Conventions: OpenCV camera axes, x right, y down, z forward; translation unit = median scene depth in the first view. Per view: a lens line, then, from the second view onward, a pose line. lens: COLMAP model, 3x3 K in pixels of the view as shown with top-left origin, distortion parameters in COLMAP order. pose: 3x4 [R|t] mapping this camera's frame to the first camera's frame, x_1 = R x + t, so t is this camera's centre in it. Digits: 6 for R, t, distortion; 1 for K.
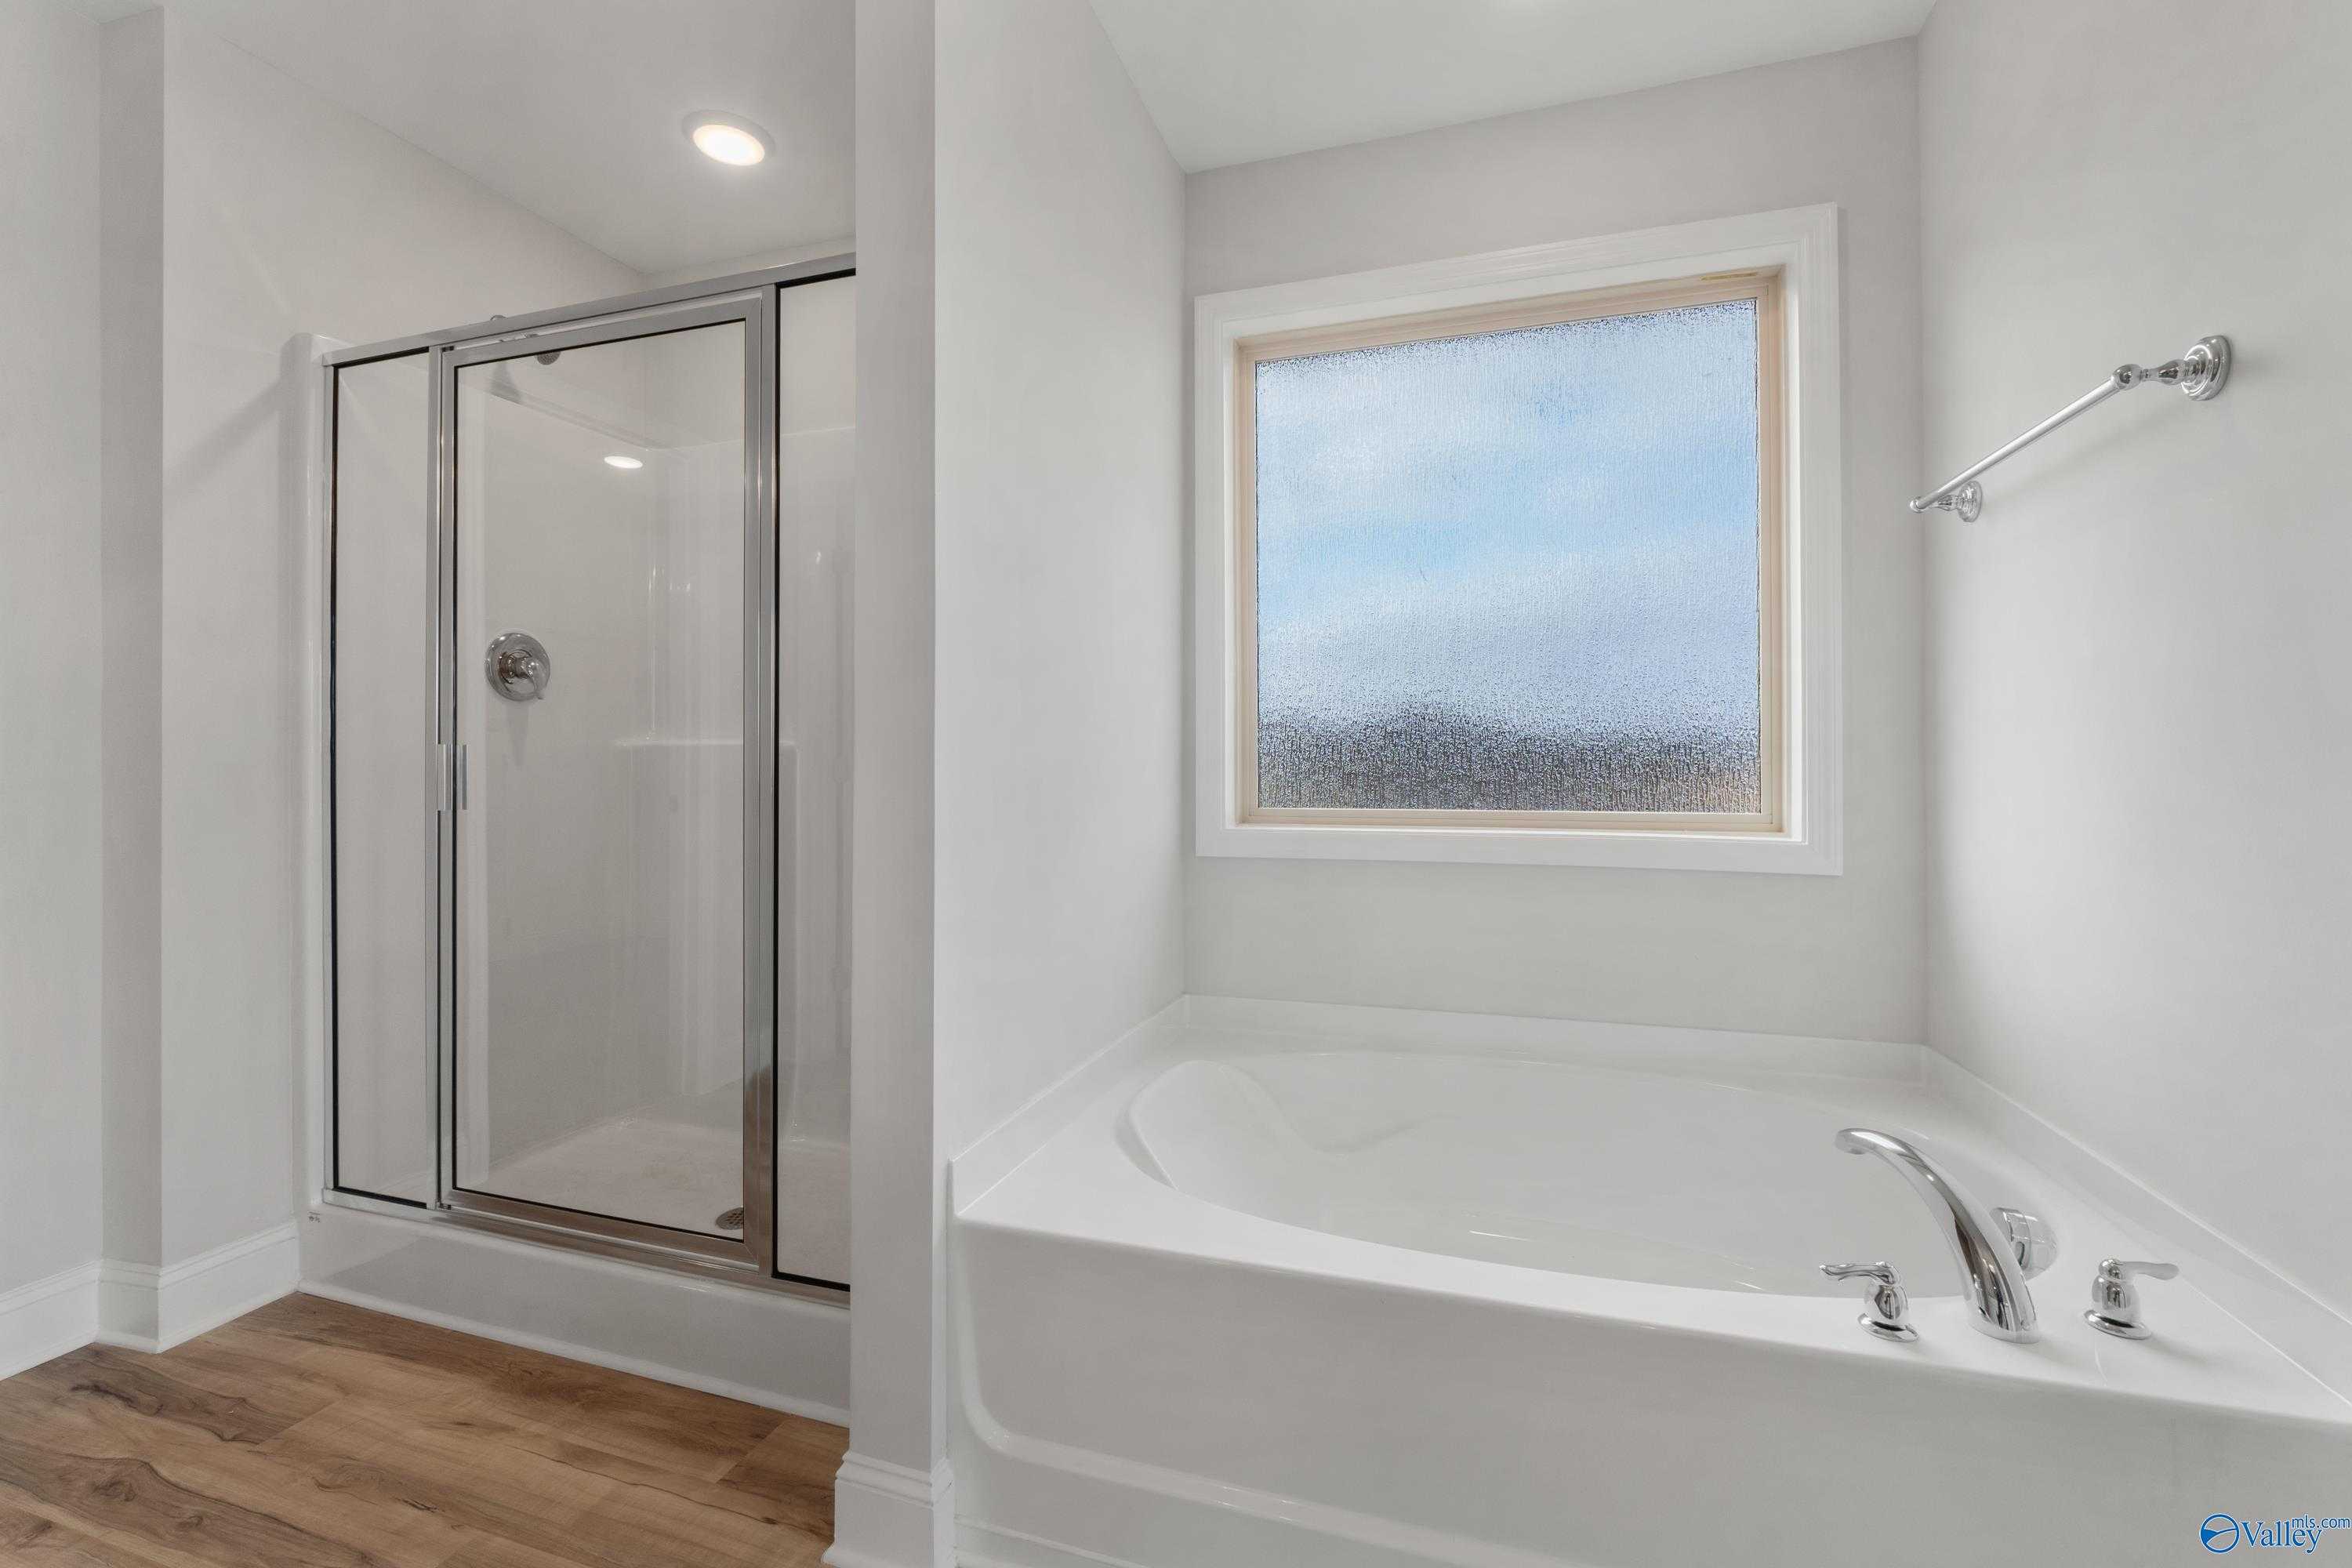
lens RADIAL K [[1008.3, 0, 1180.4], [0, 1008.3, 761.6], [0, 0, 1]] dist [0.001762, 0.001328]
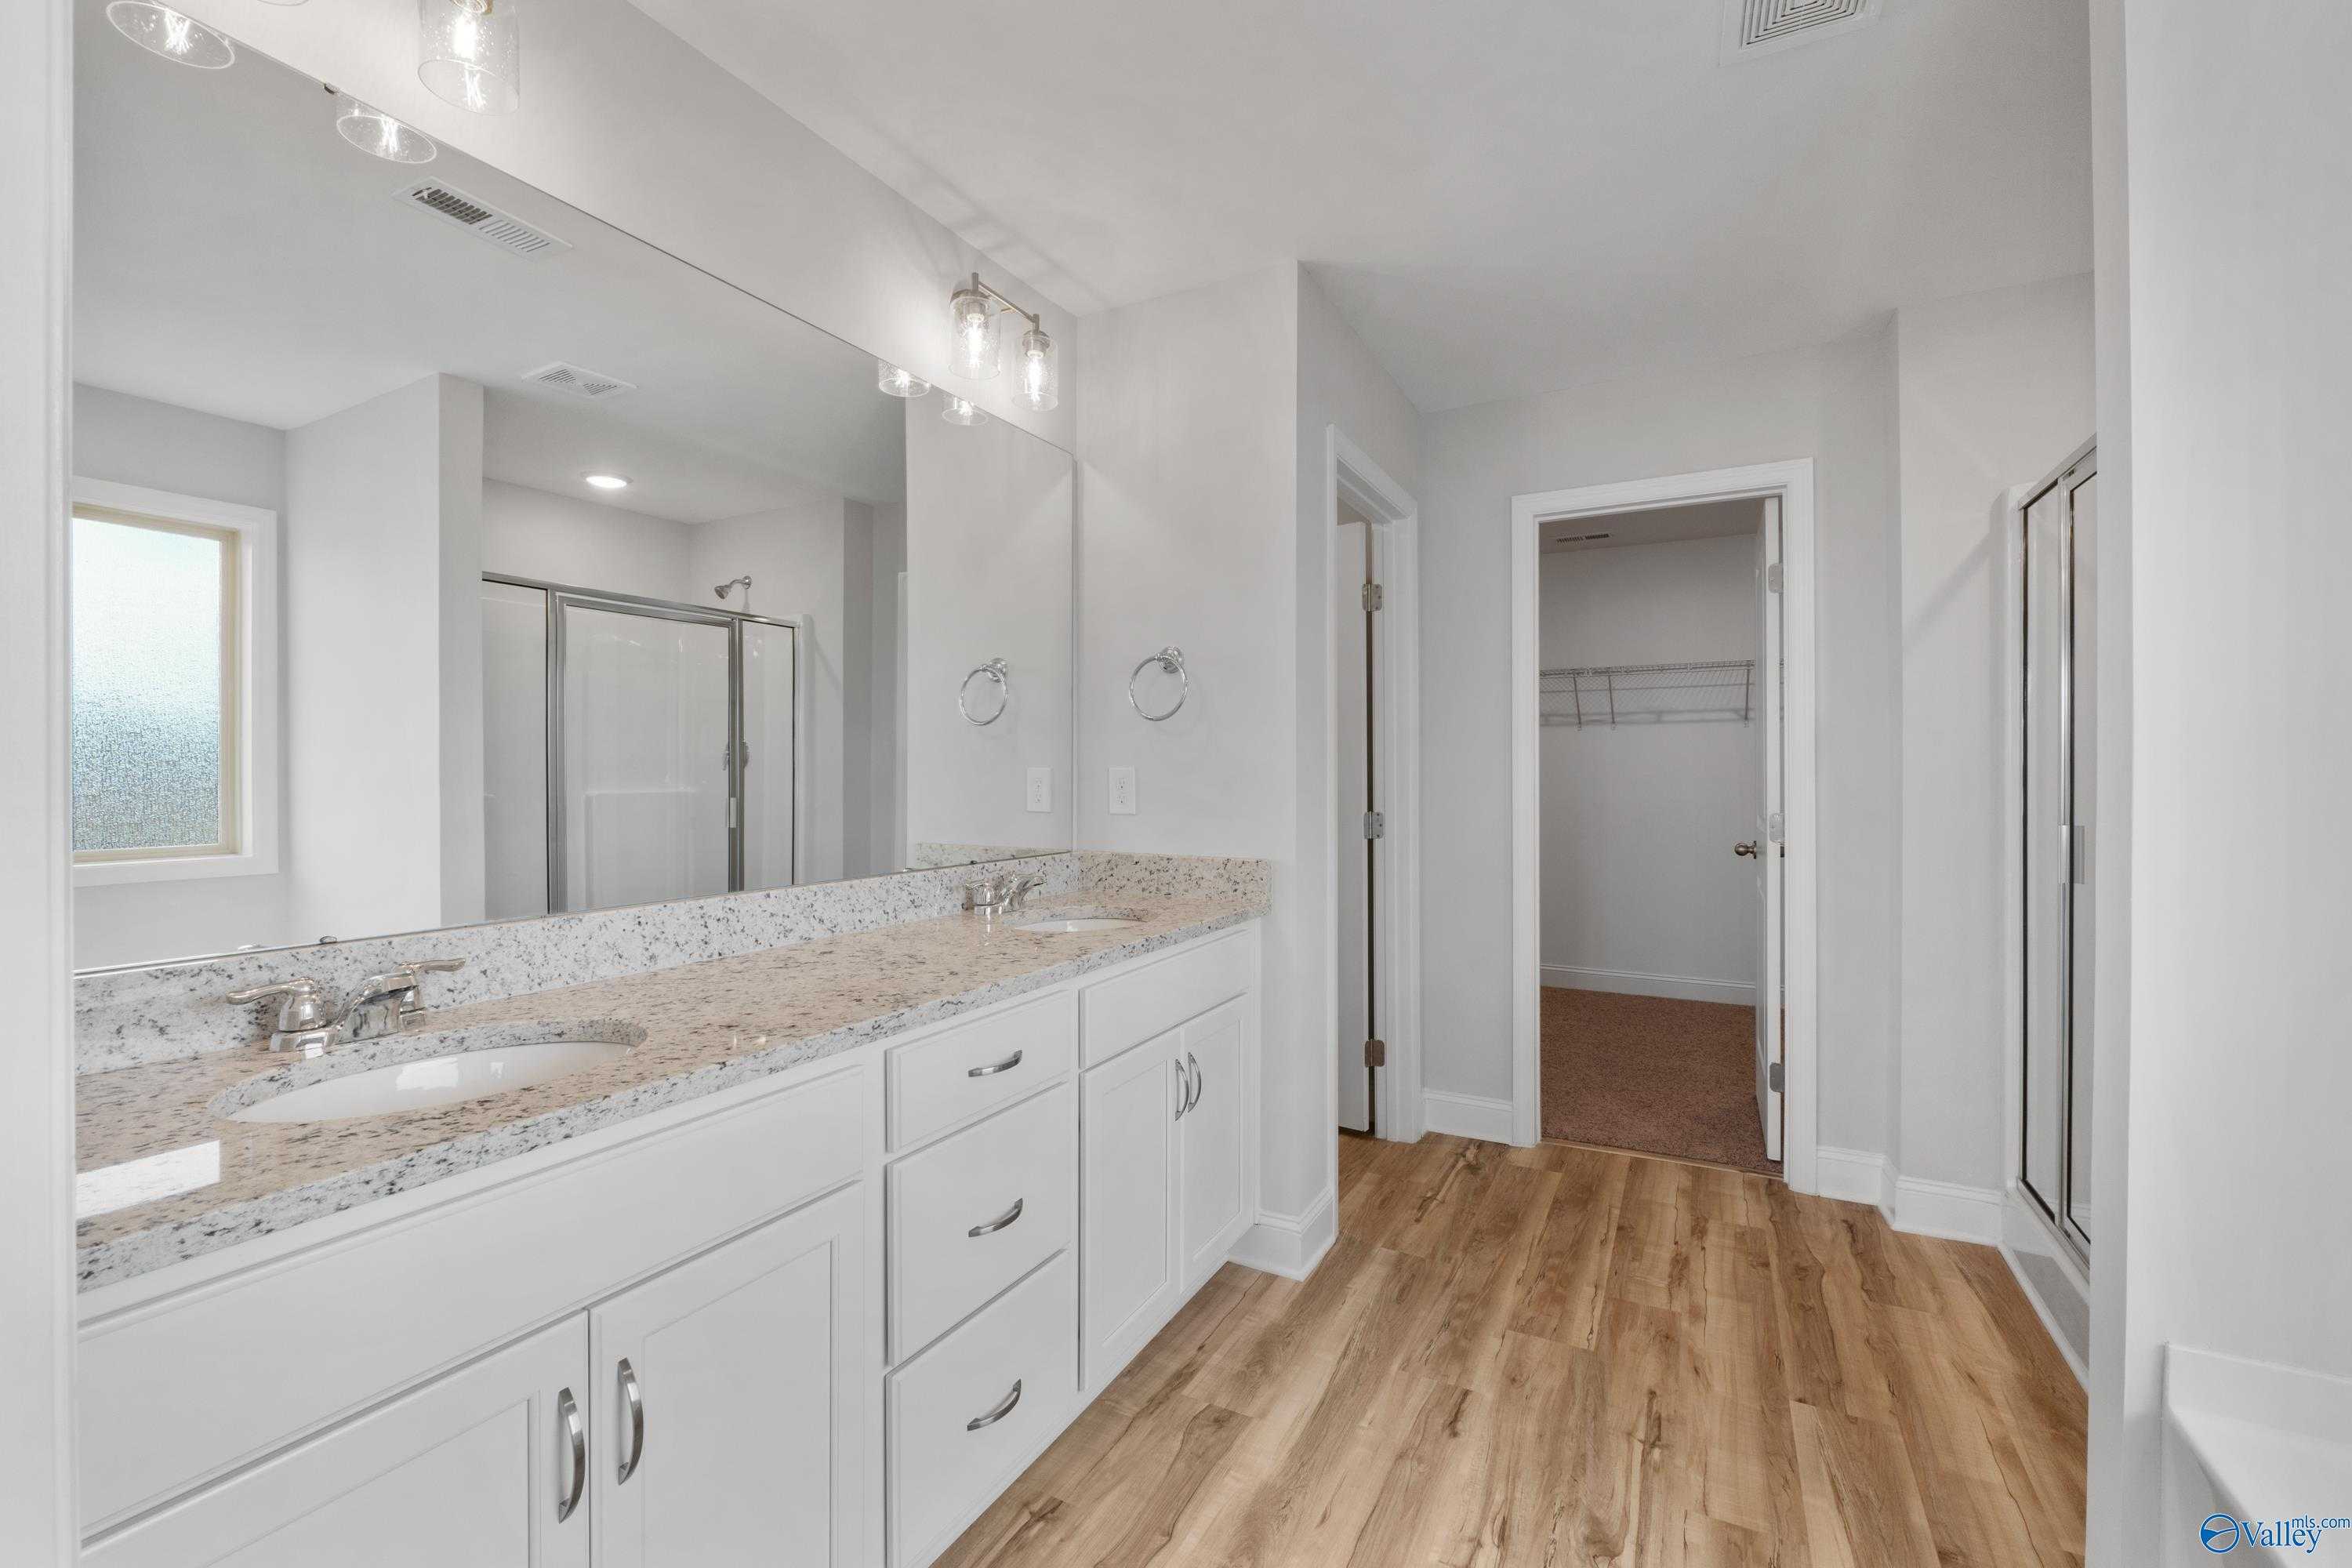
lens RADIAL K [[1008.3, 0, 1178.9], [0, 1008.3, 777.4], [0, 0, 1]] dist [0.001762, 0.001328]
pose [[-0.162104, 0.006094, -0.986755, 0.642937], [-0.001883, 0.999977, 0.006485, -0.086687], [0.986772, 0.002909, -0.162089, 0.226312]]
